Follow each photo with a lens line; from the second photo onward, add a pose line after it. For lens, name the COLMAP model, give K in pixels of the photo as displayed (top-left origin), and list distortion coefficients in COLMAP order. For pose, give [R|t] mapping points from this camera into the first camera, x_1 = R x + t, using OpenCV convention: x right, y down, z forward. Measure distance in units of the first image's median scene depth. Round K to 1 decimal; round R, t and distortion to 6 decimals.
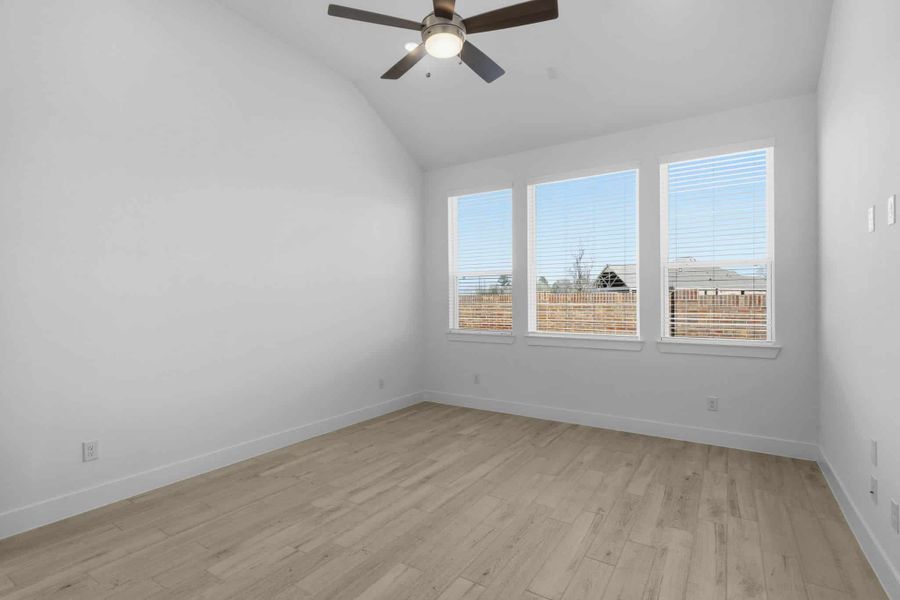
lens RADIAL K [[421.2, 0, 450.0], [0, 421.2, 300.0], [0, 0, 1]] dist [0.000033, -0.000013]
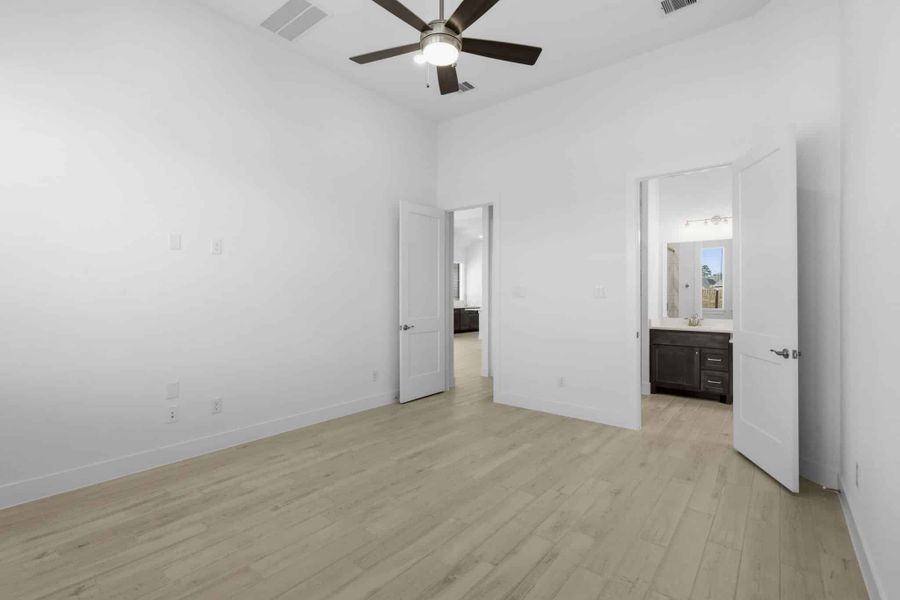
lens RADIAL K [[404.7, 0, 450.0], [0, 404.7, 300.0], [0, 0, 1]] dist [-0.000005, -0.000010]
pose [[-0.994116, -0.005211, 0.108199, -0.138005], [-0.004595, 0.999972, 0.005946, 0.009249], [-0.108227, 0.005414, -0.994111, 1.858181]]
